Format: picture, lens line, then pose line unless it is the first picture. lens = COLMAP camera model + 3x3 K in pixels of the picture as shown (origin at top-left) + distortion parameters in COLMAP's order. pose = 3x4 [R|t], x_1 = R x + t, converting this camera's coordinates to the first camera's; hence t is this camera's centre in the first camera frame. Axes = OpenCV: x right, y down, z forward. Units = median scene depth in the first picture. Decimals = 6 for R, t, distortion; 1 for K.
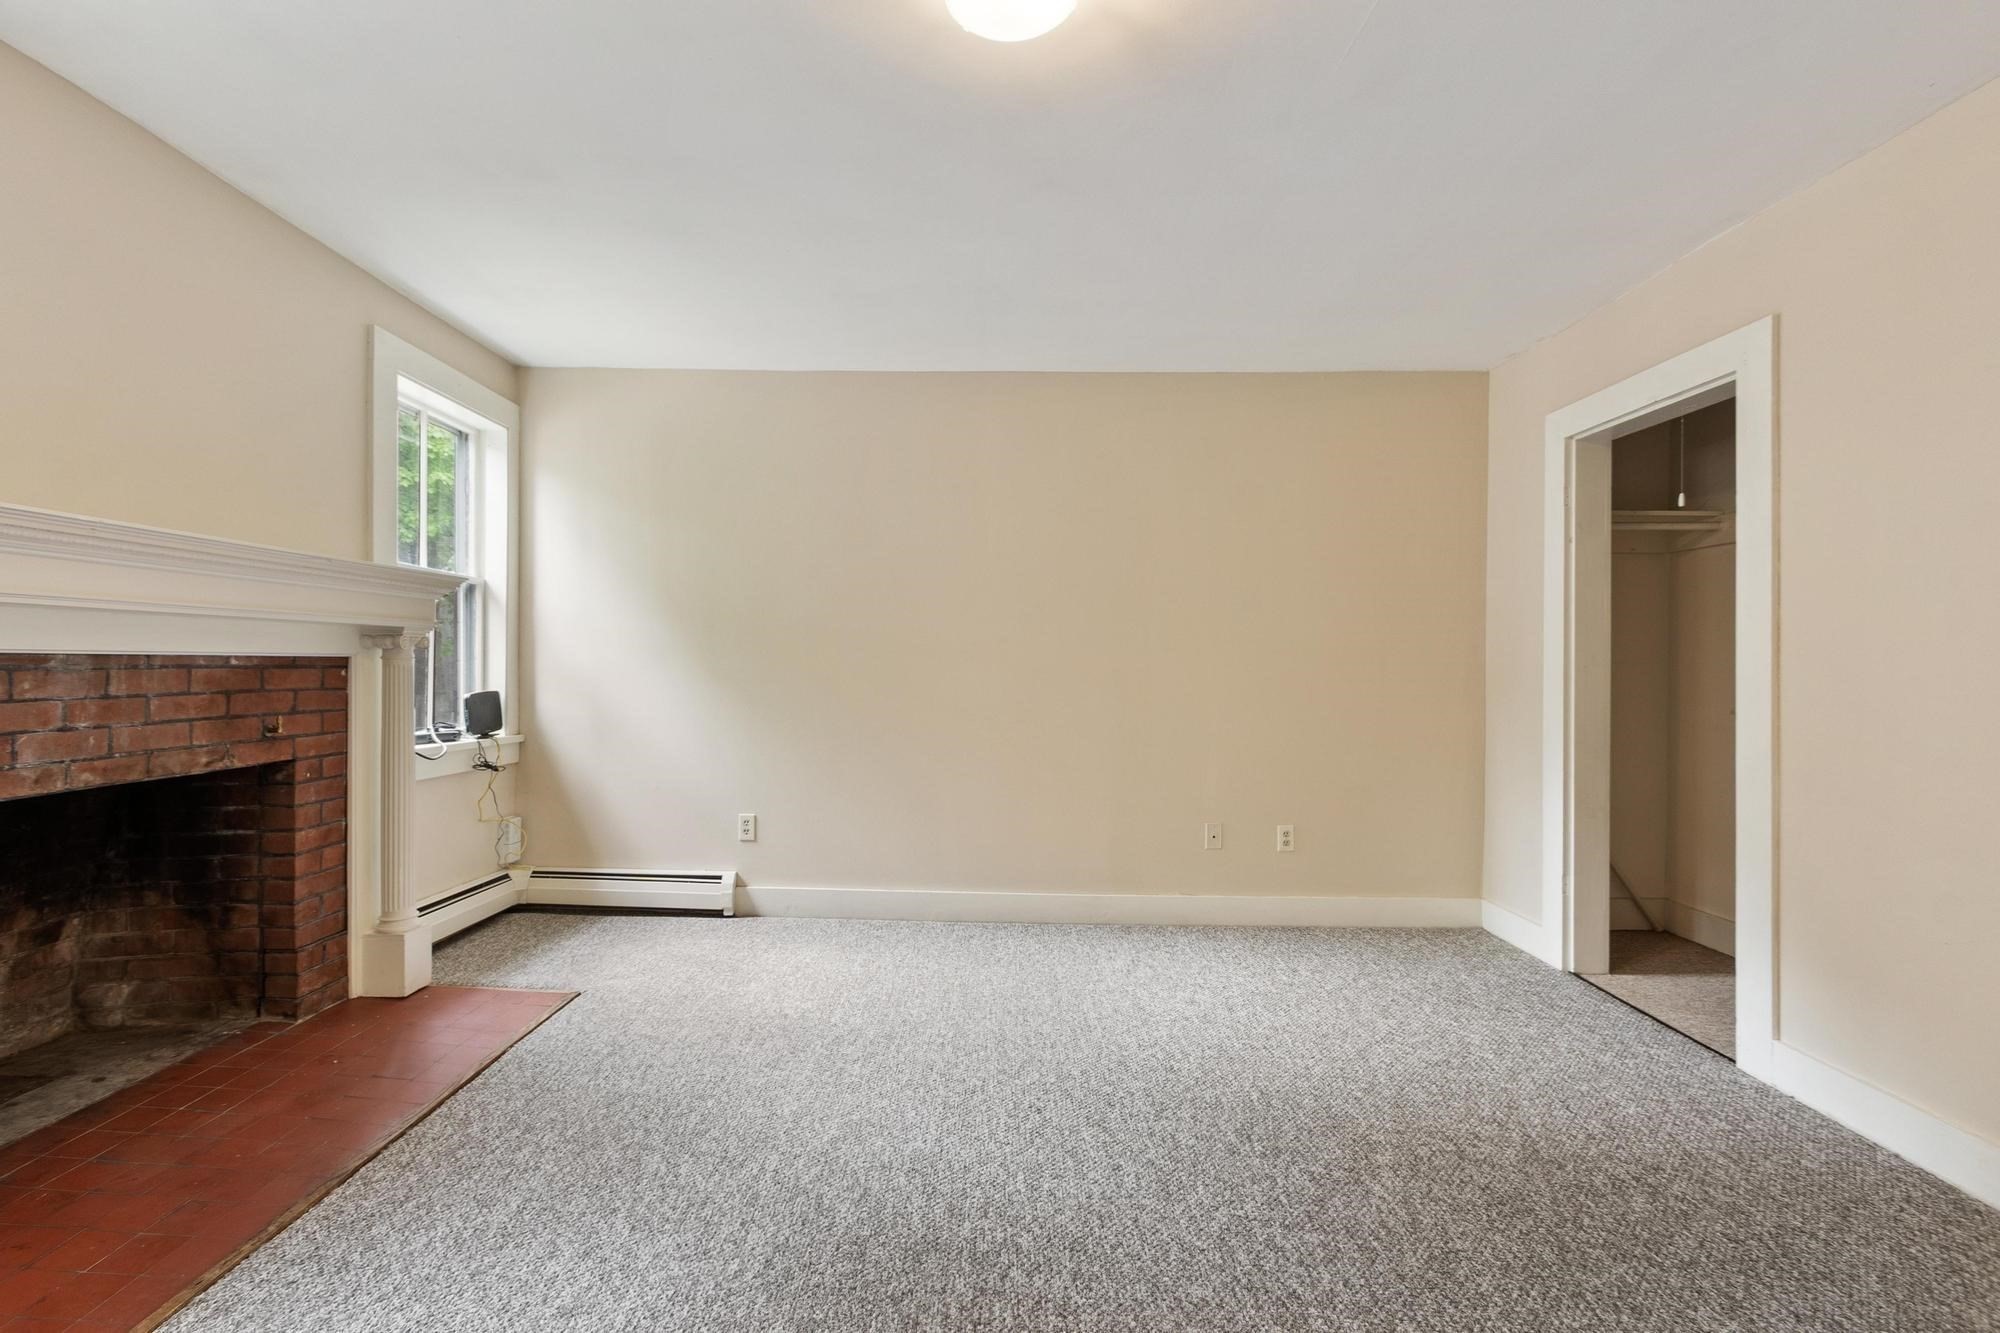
lens RADIAL K [[883.3, 0, 987.7], [0, 883.3, 656.5], [0, 0, 1]] dist [0.001137, -0.000271]
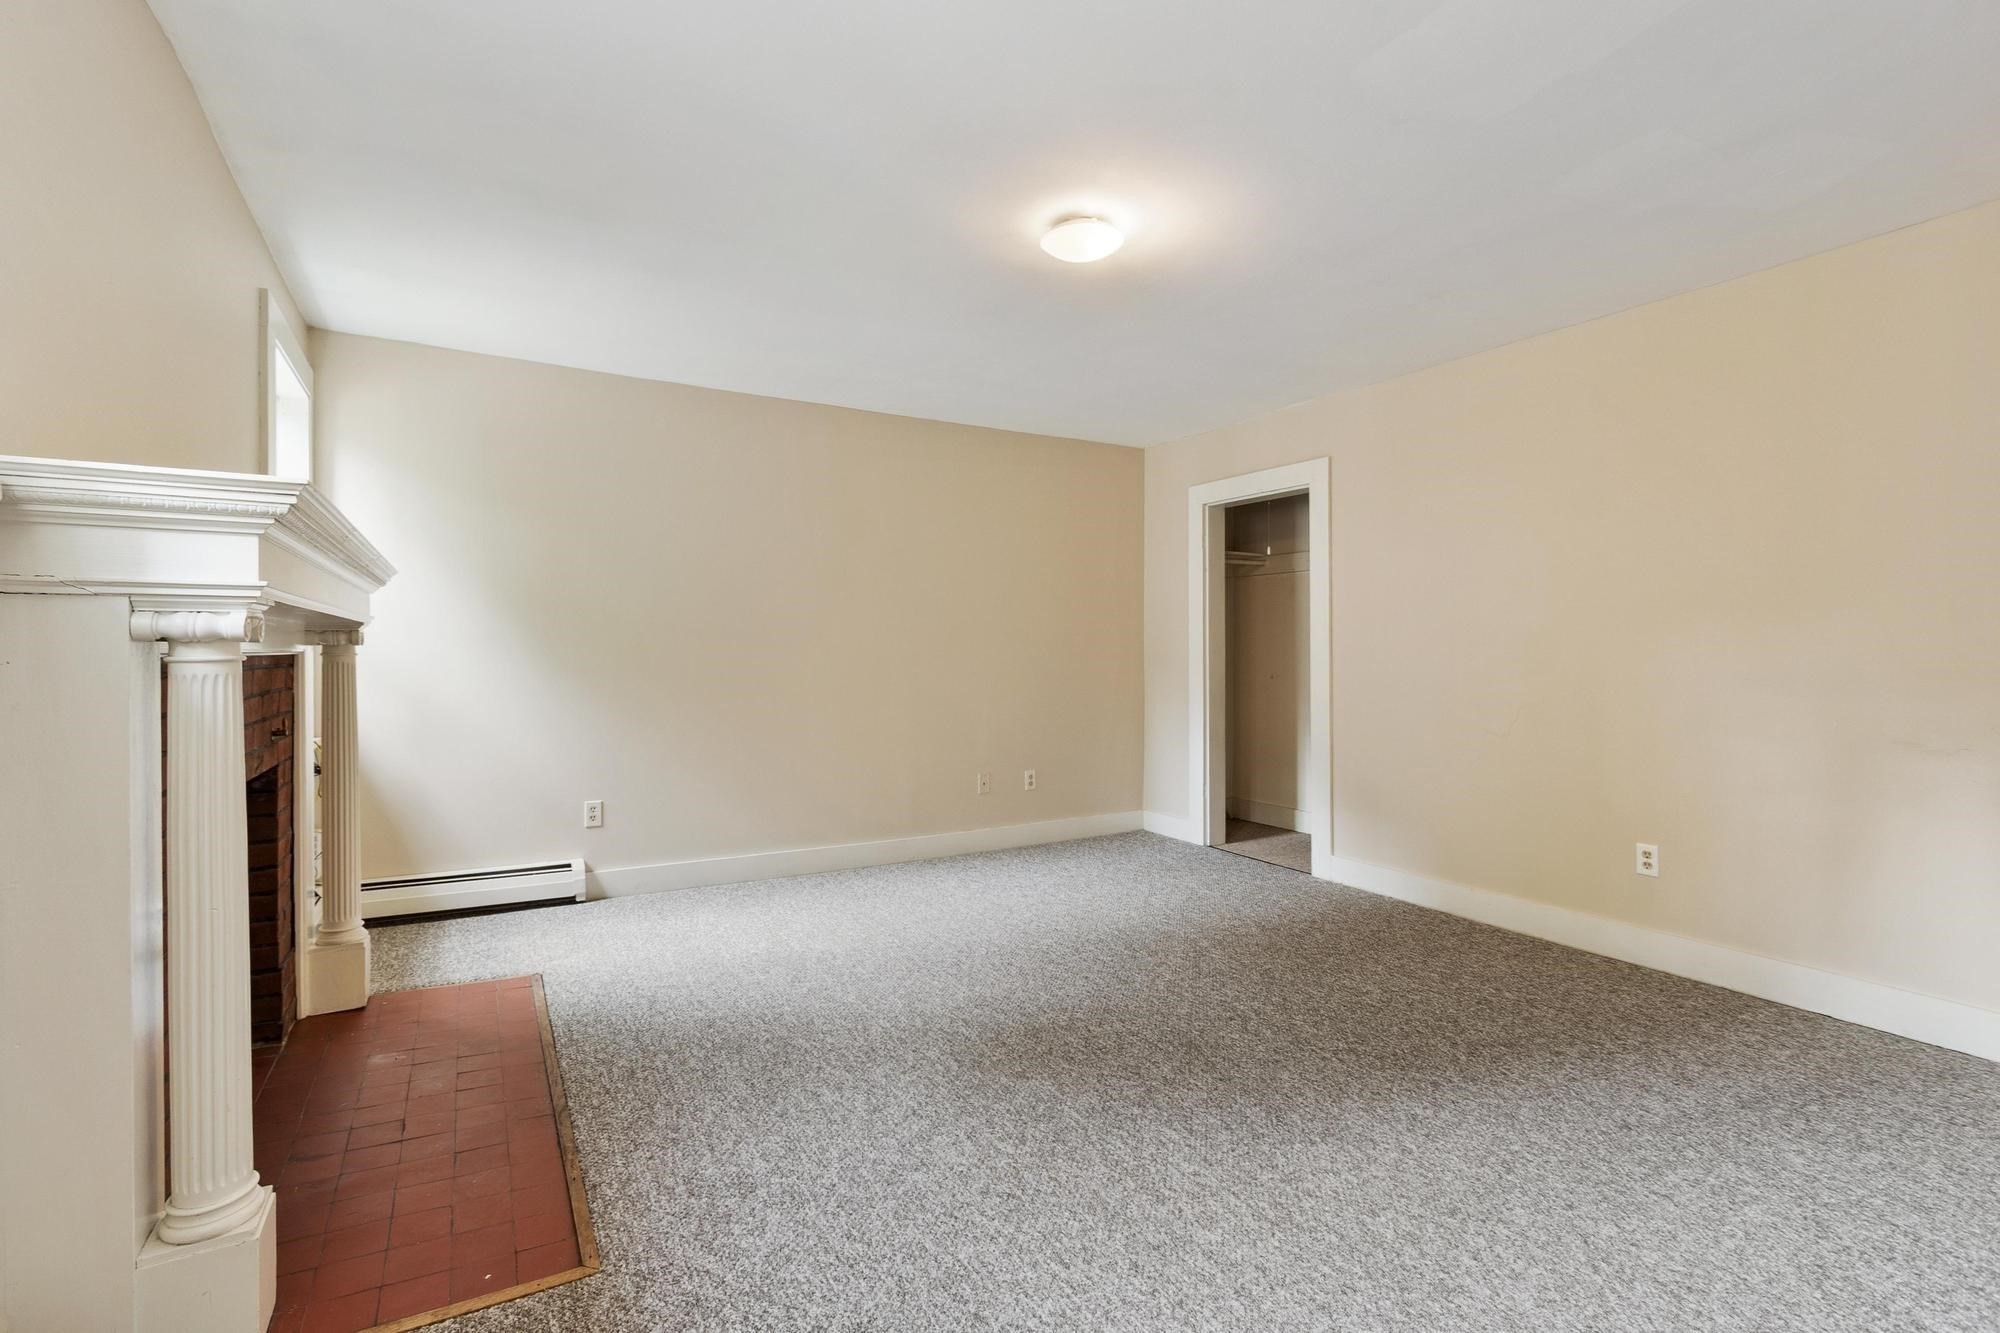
lens RADIAL K [[890.1, 0, 999.8], [0, 890.1, 636.9], [0, 0, 1]] dist [-0.000443, -0.000121]
pose [[0.853543, -0.001403, 0.521021, -0.617920], [0.003229, 0.999991, -0.002597, -0.013378], [-0.521013, 0.003899, 0.853540, -0.201460]]
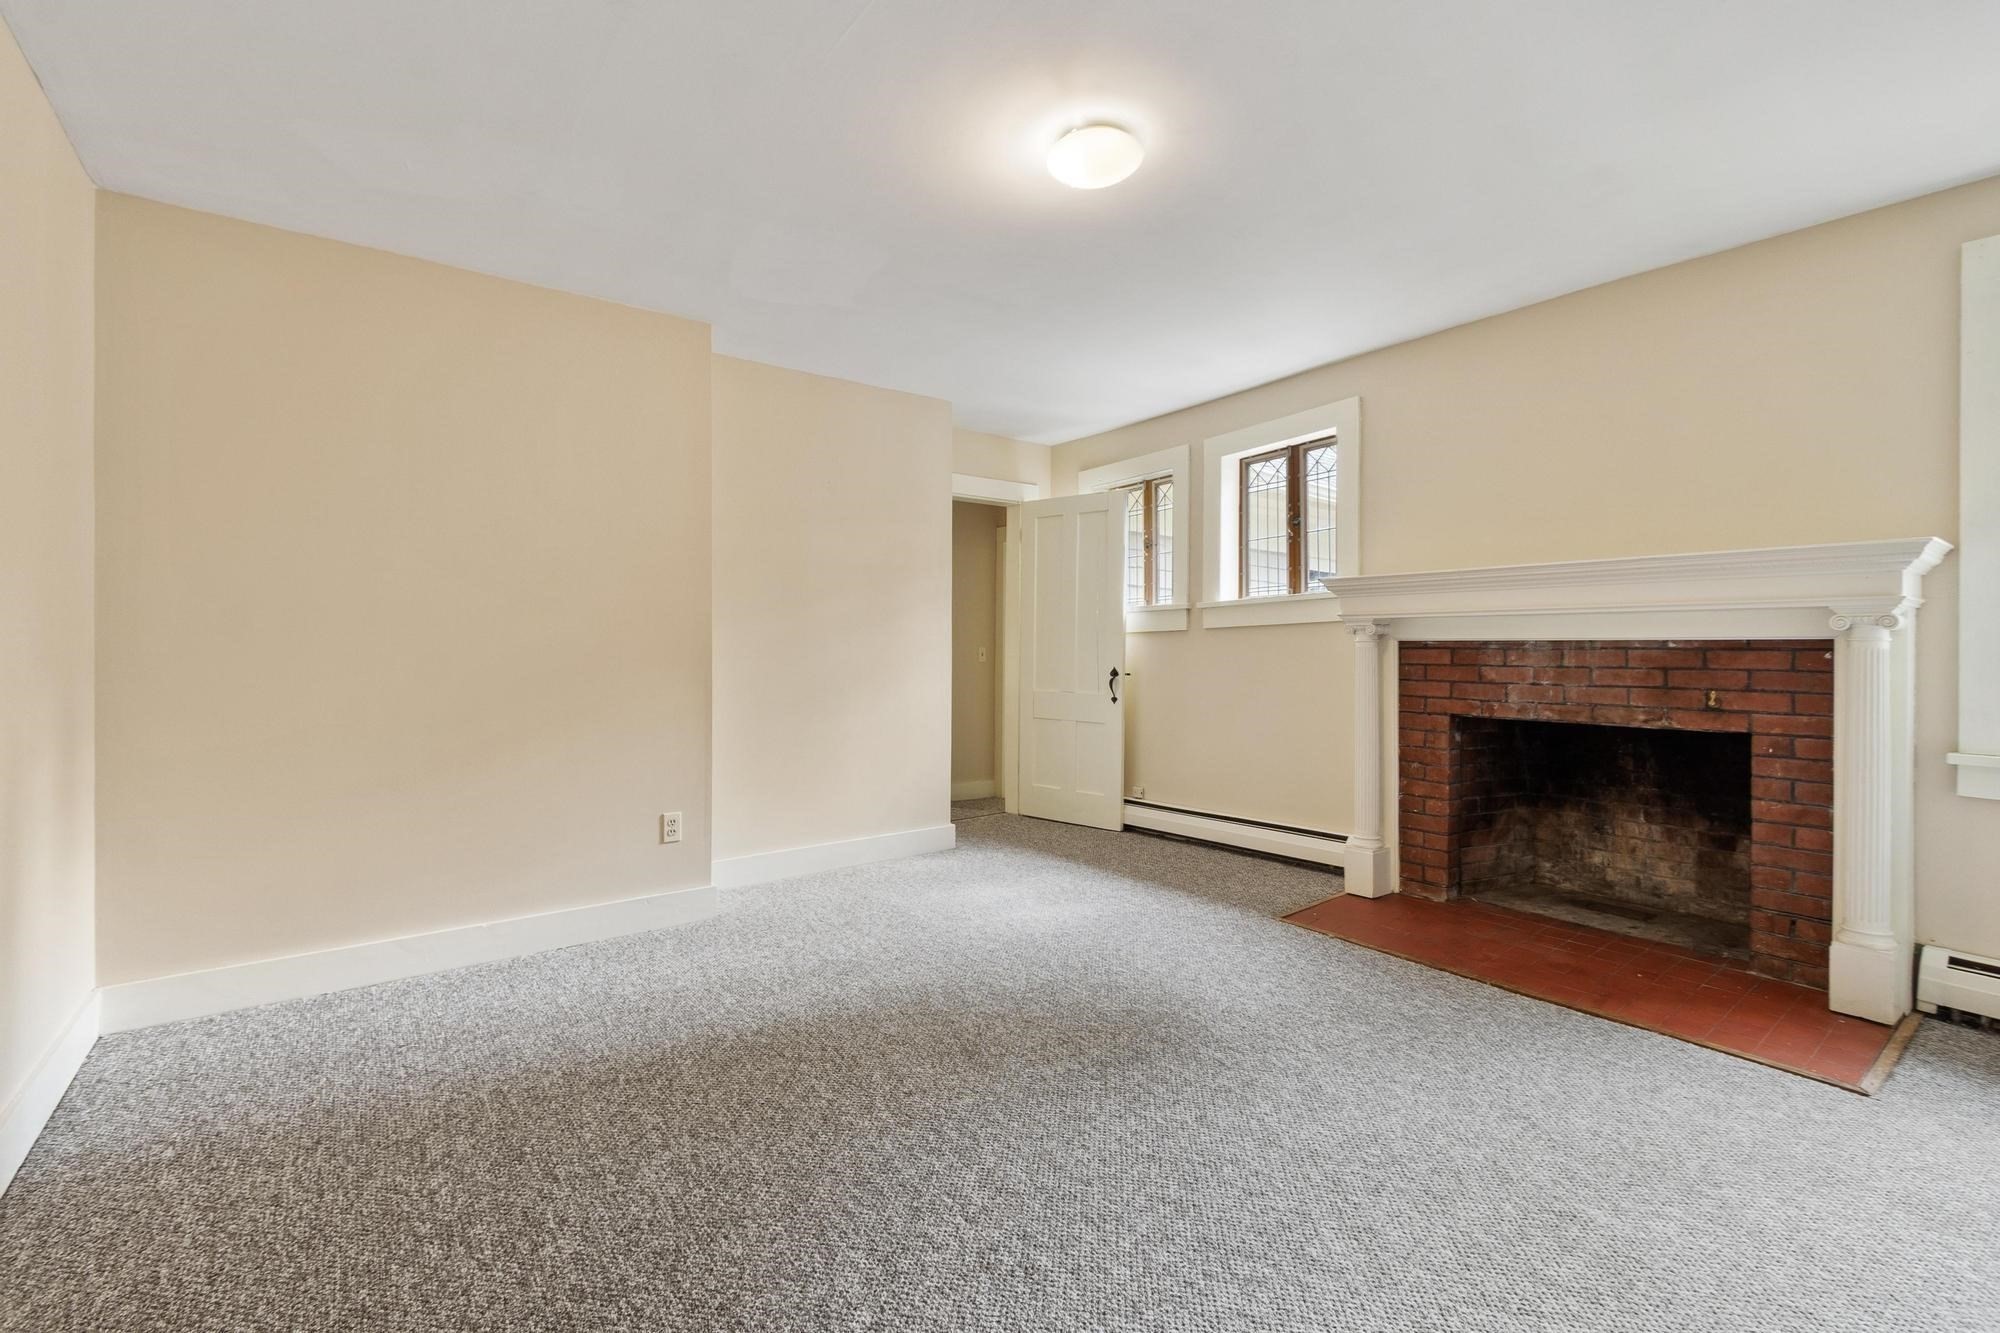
lens RADIAL K [[883.3, 0, 987.7], [0, 883.3, 656.5], [0, 0, 1]] dist [0.001137, -0.000271]
pose [[-0.802262, -0.001895, -0.596969, 0.635565], [-0.002872, 0.999996, 0.000685, 0.022646], [0.596965, 0.002264, -0.802264, 1.308610]]
